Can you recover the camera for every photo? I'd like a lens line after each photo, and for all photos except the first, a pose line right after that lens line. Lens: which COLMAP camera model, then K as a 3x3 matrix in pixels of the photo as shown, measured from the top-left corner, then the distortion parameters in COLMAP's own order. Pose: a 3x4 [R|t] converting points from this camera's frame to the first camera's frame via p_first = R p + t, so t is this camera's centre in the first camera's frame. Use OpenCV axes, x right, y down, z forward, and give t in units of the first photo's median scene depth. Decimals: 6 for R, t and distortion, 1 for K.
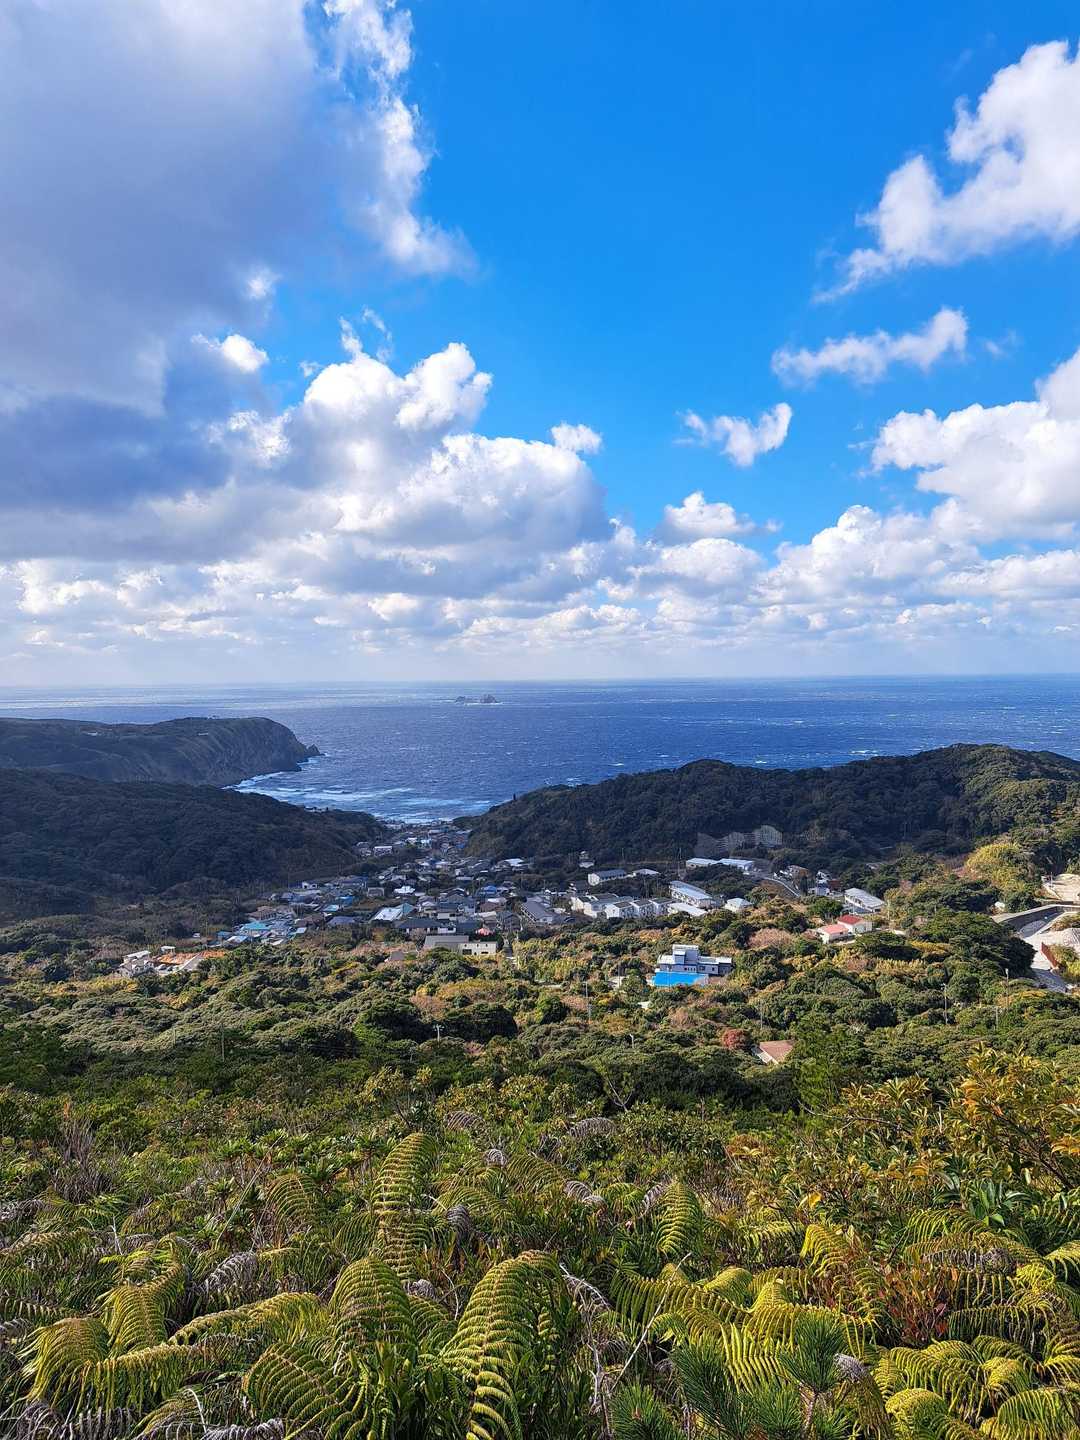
lens RADIAL K [[1025.6, 0, 537.5], [0, 1025.6, 721.7], [0, 0, 1]] dist [0.076308, -0.001500]
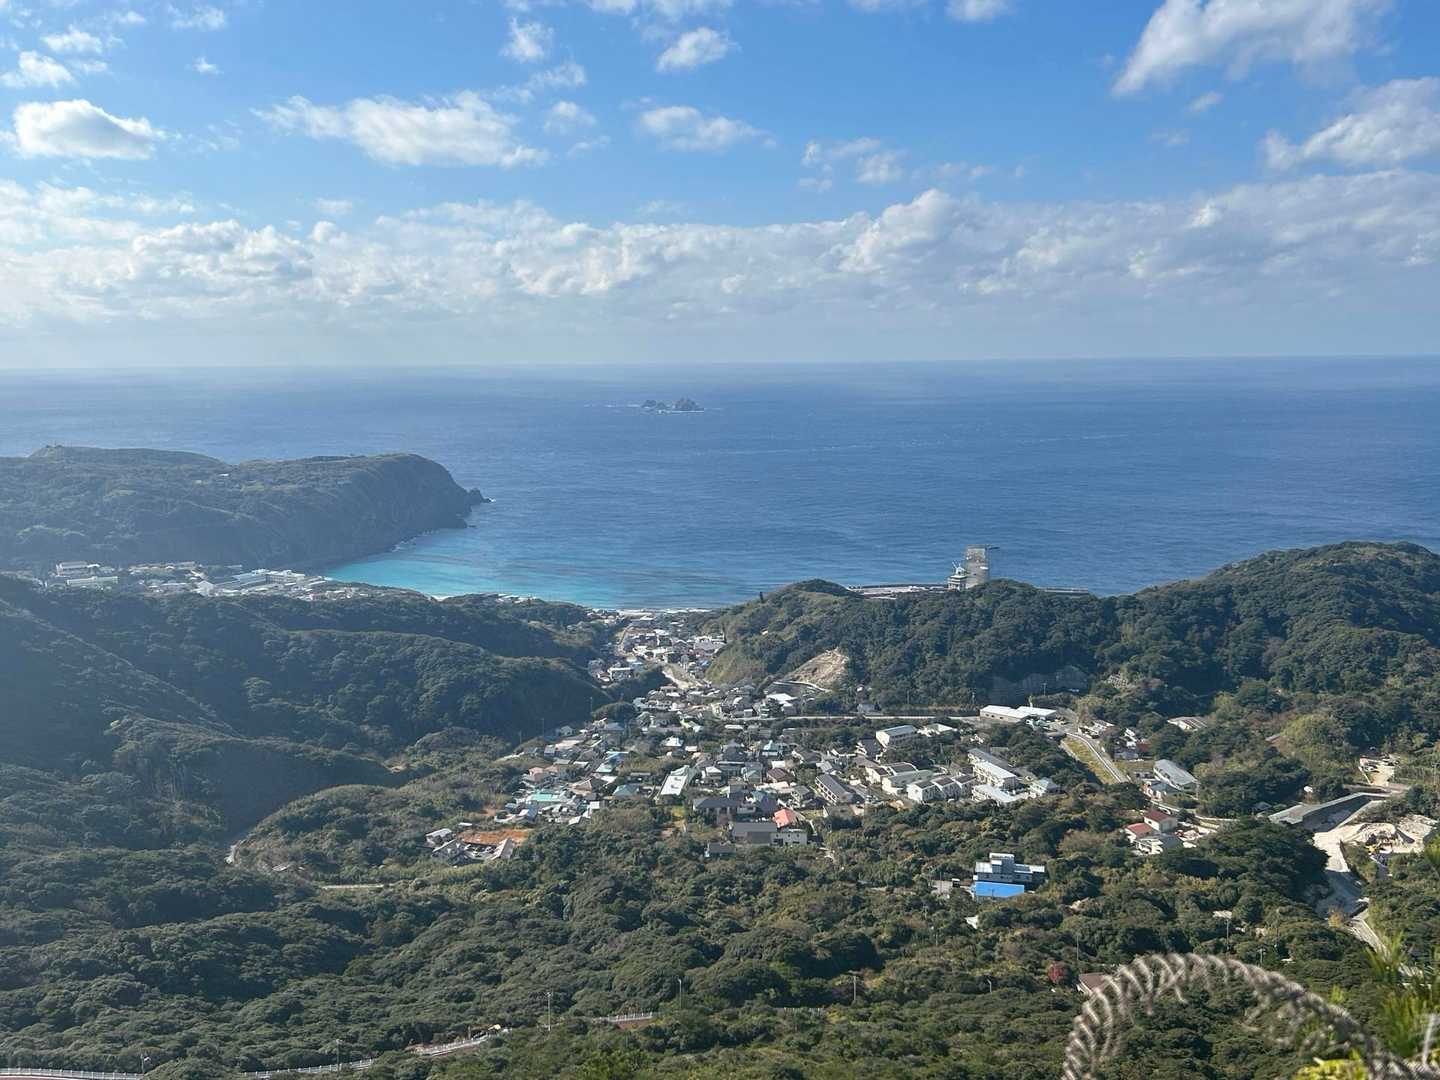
lens RADIAL K [[1441.5, 0, 723.4], [0, 1441.5, 542.5], [0, 0, 1]] dist [0.136047, -0.216328]
pose [[0.999973, -0.000575, -0.007312, -0.077312], [0.001293, 0.995125, 0.098611, -0.146873], [0.007220, -0.098618, 0.995099, -0.276066]]
